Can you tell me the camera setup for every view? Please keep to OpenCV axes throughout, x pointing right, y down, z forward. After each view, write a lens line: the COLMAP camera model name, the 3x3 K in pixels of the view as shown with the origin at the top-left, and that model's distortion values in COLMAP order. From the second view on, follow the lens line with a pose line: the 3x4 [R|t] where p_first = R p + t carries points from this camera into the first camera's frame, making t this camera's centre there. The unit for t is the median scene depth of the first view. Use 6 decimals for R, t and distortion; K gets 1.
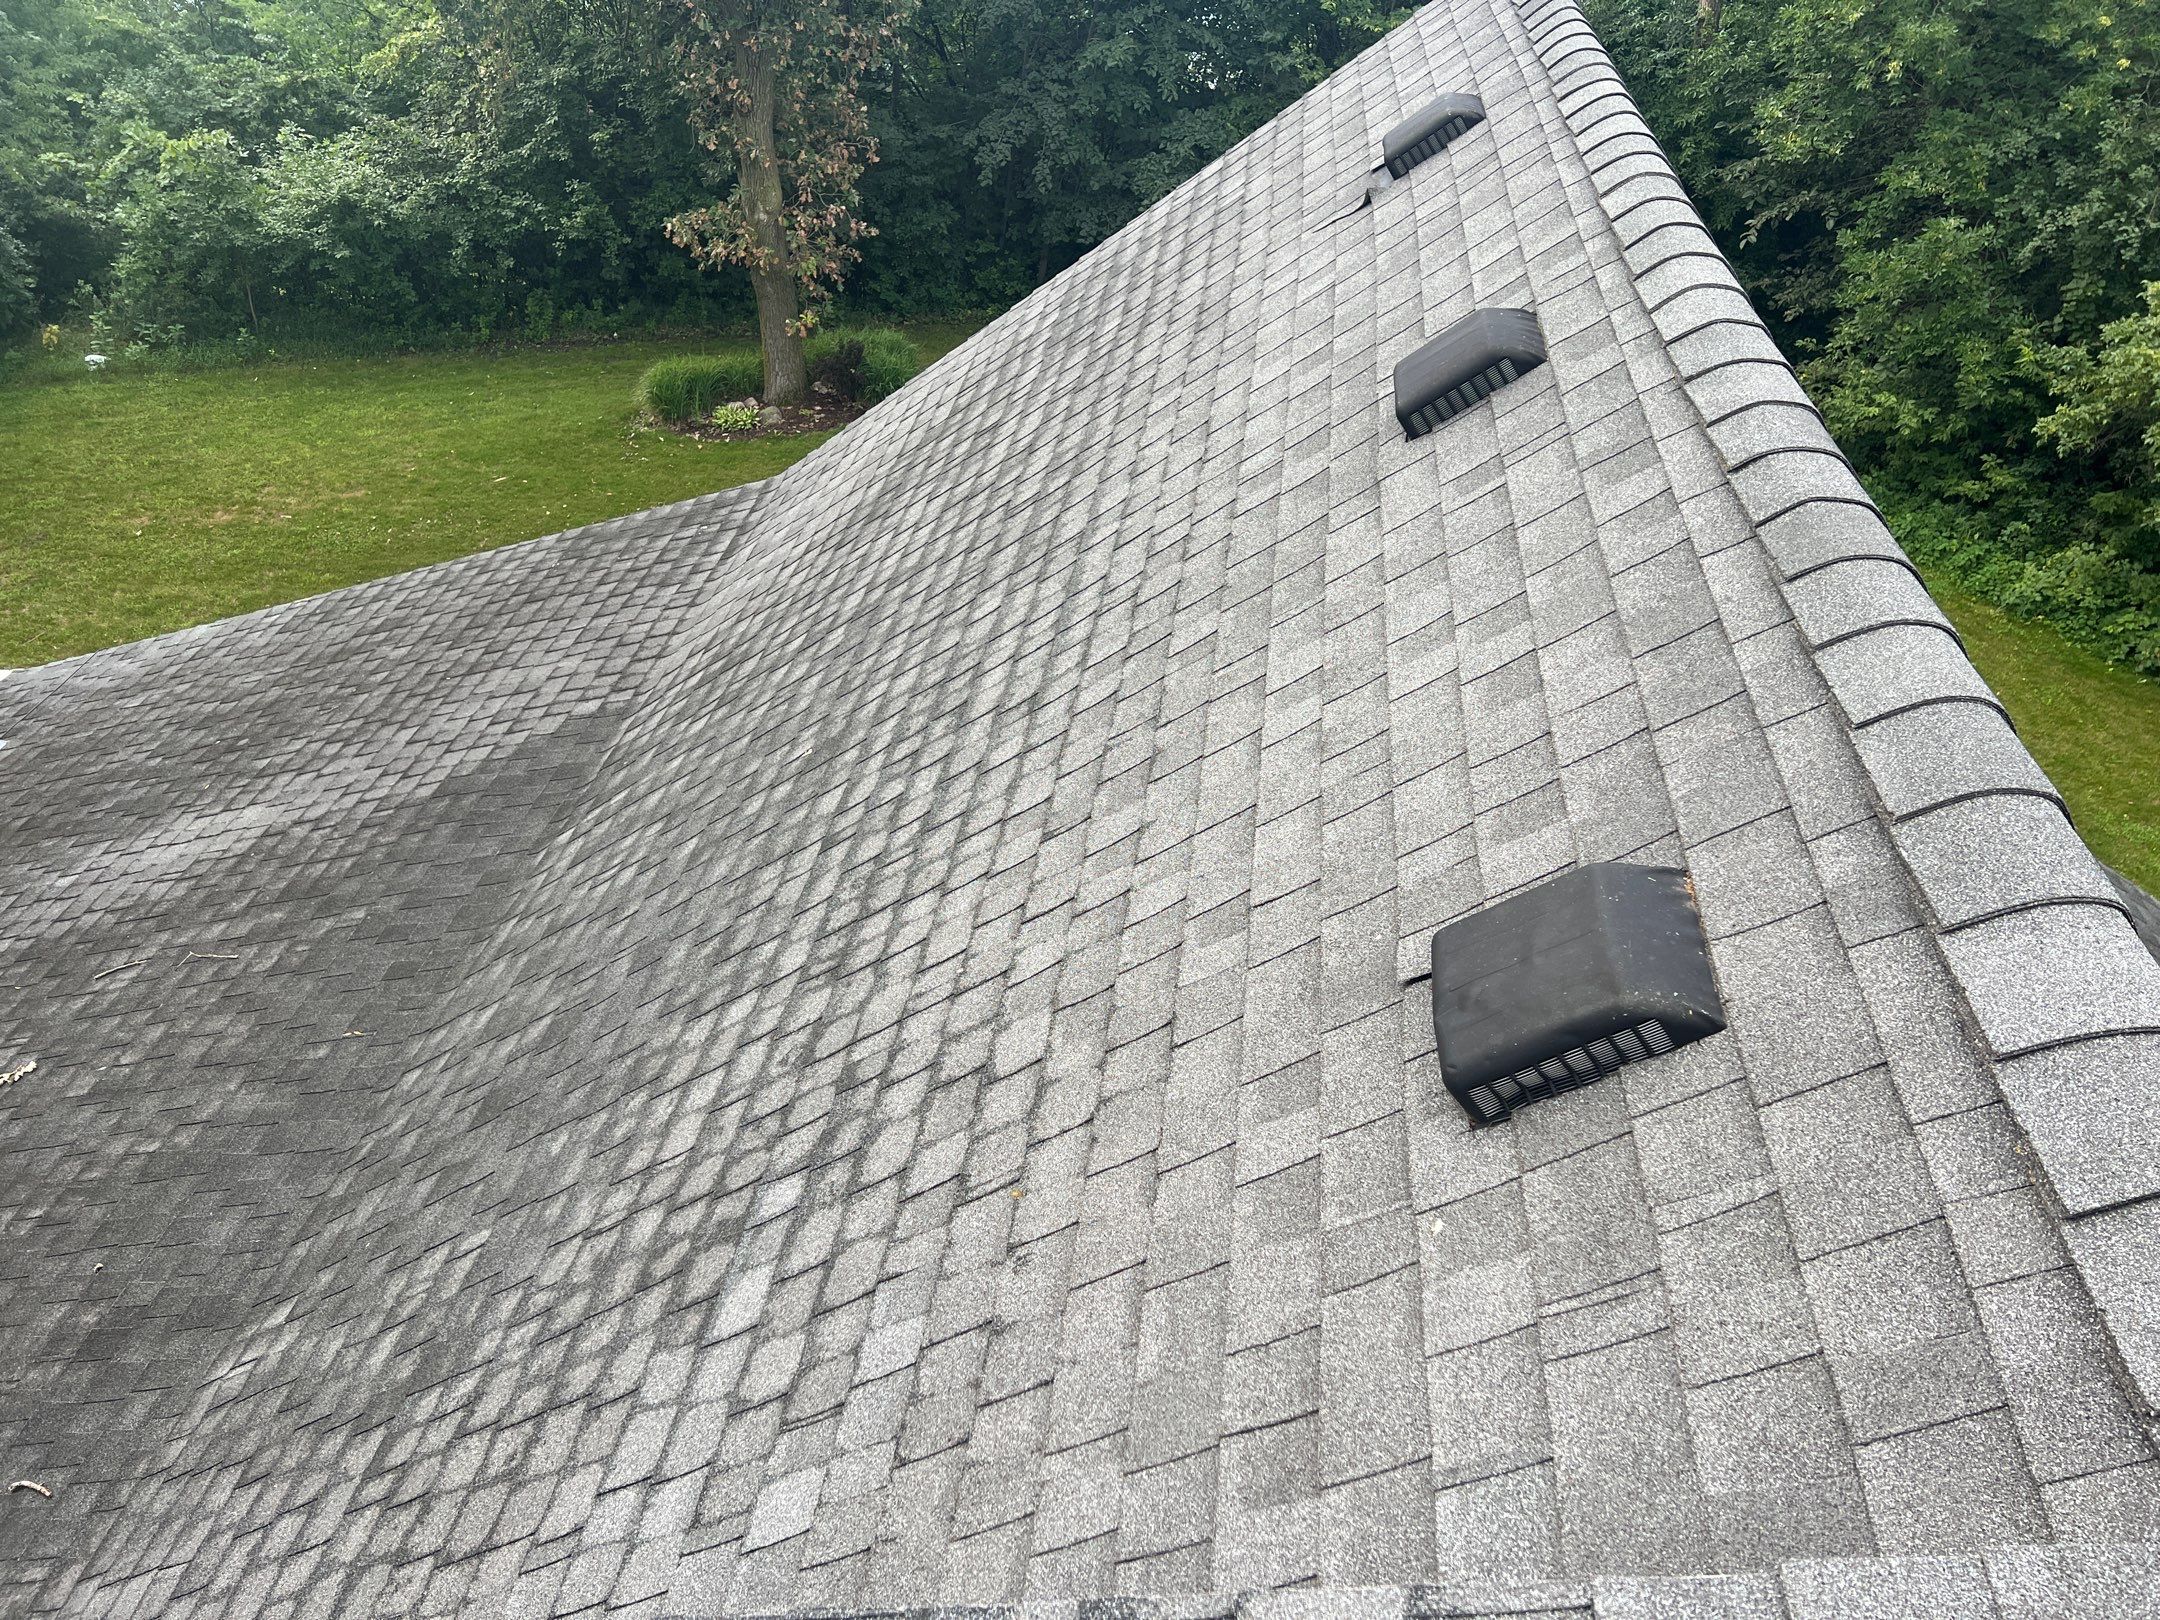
lens RADIAL K [[1595.9, 0, 1087.6], [0, 1595.9, 809.5], [0, 0, 1]] dist [0.038972, -0.037972]
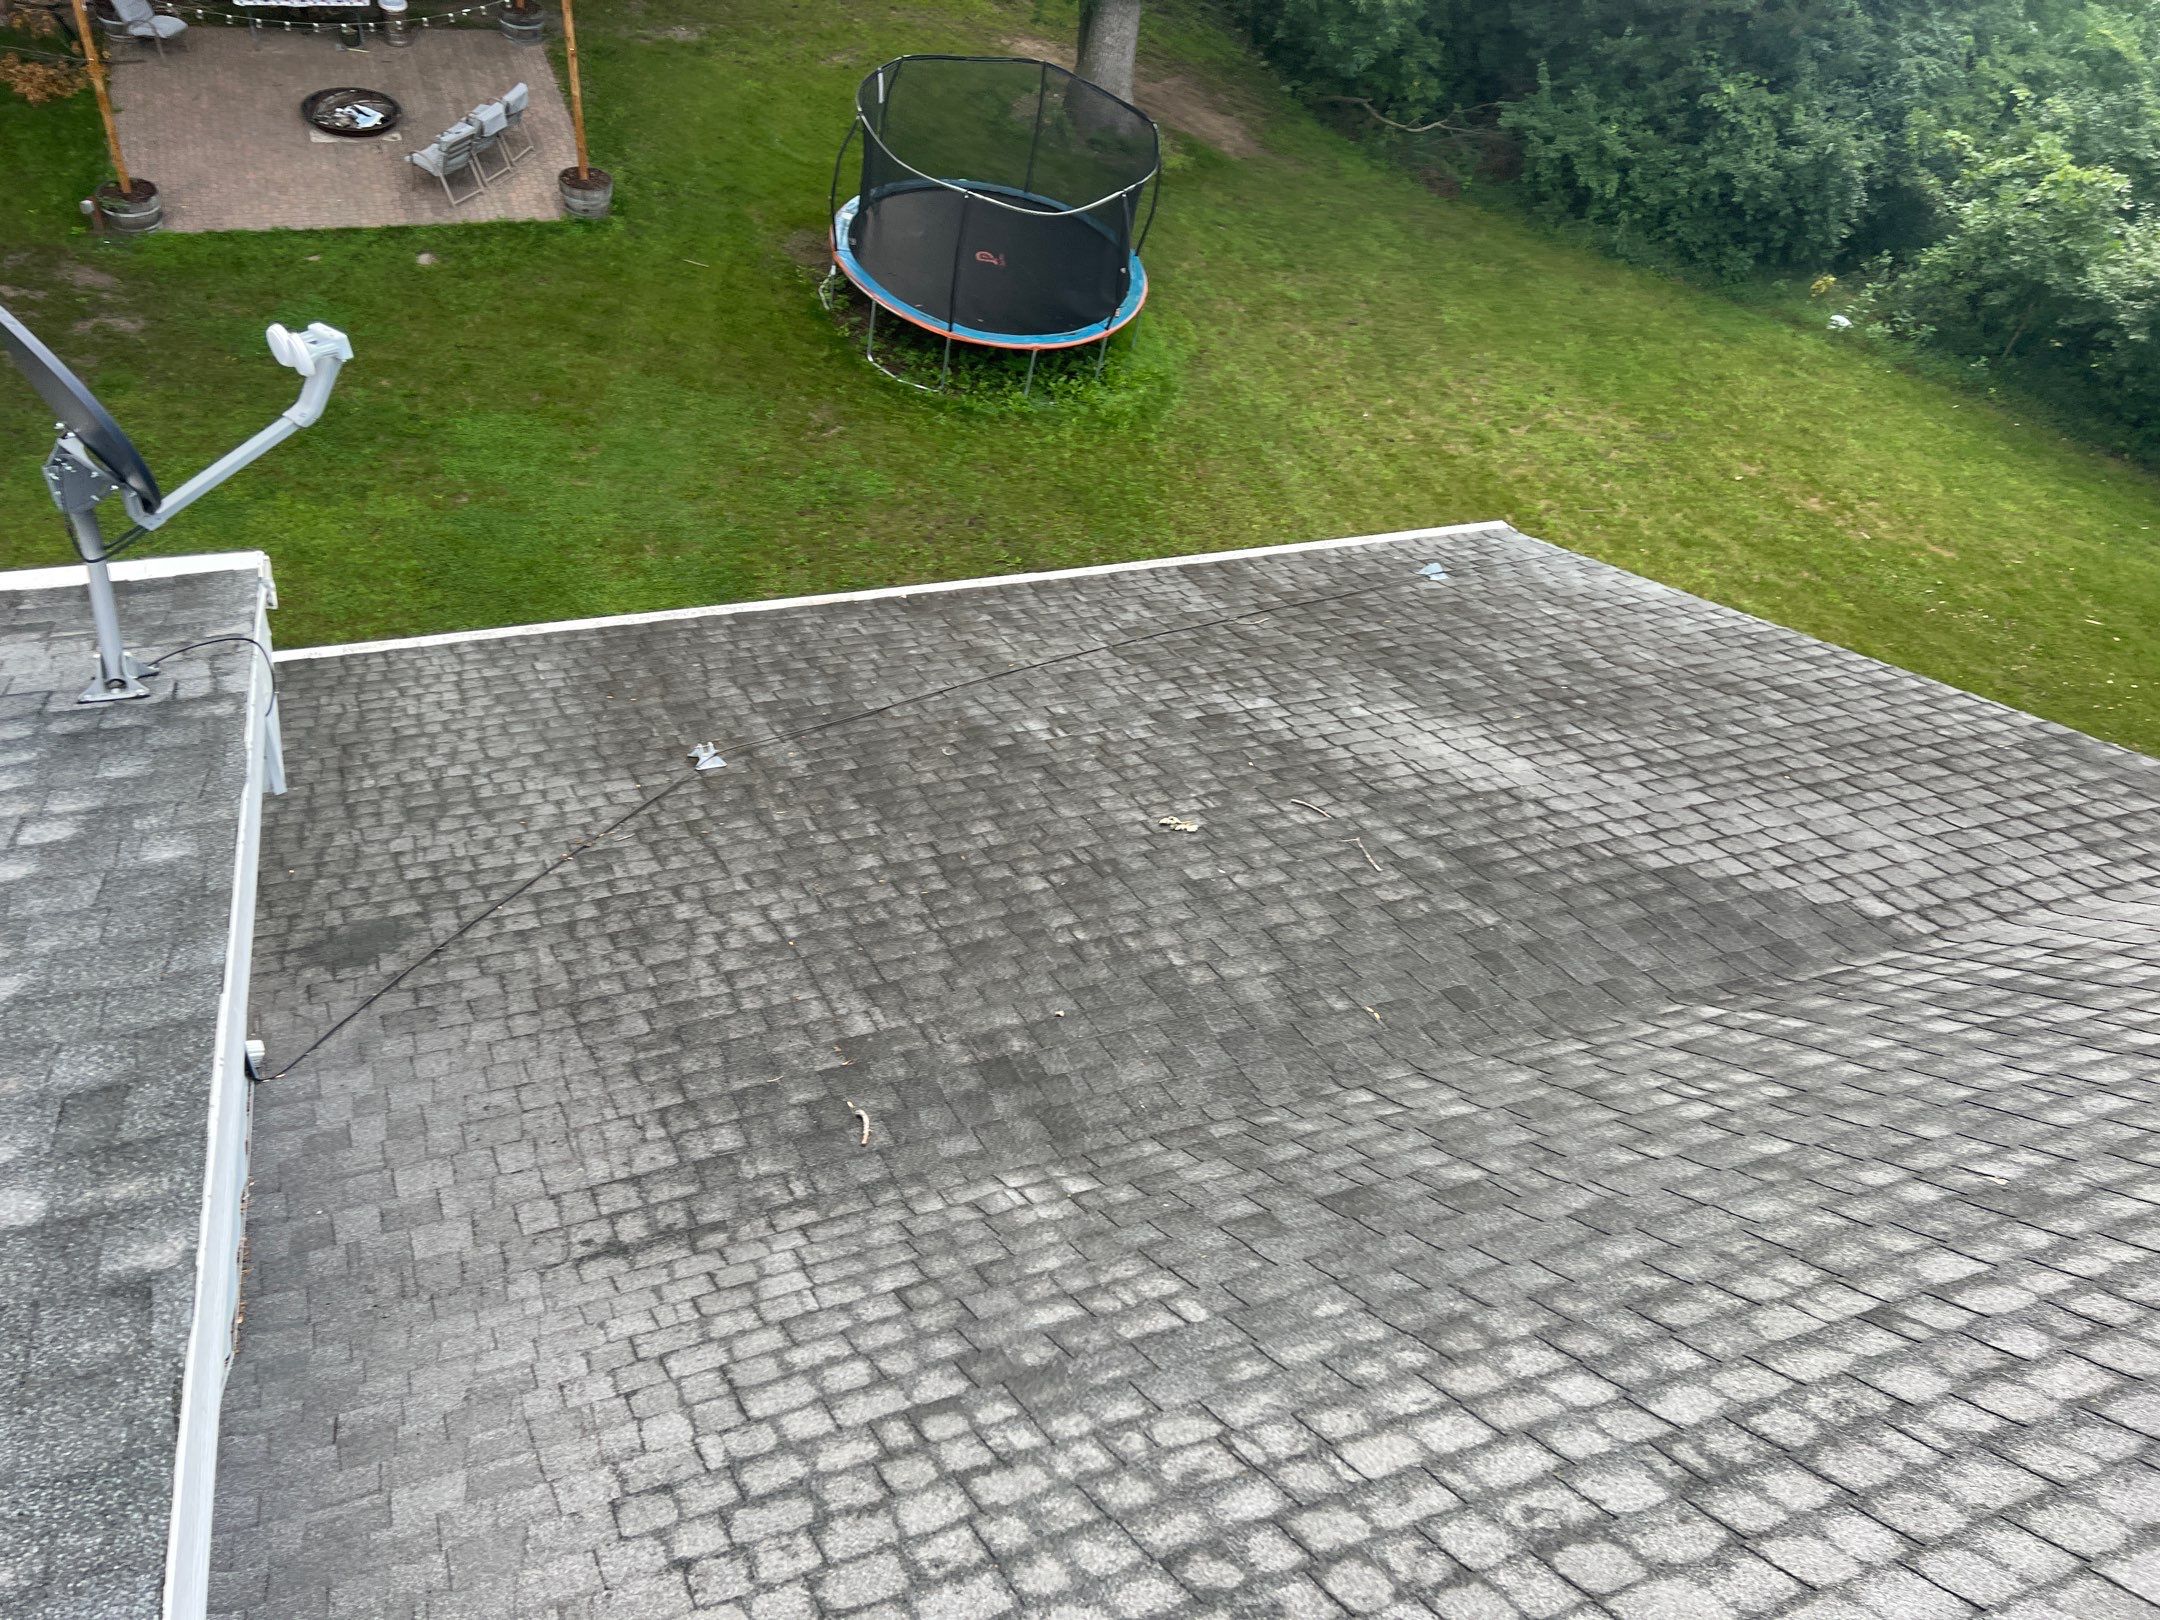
lens RADIAL K [[1595.9, 0, 1084.6], [0, 1595.9, 816.3], [0, 0, 1]] dist [0.038972, -0.037972]
pose [[0.472768, 0.612981, -0.633044, -0.012909], [-0.614689, 0.744156, 0.261512, -0.079499], [0.631385, 0.265491, 0.728606, 0.161109]]
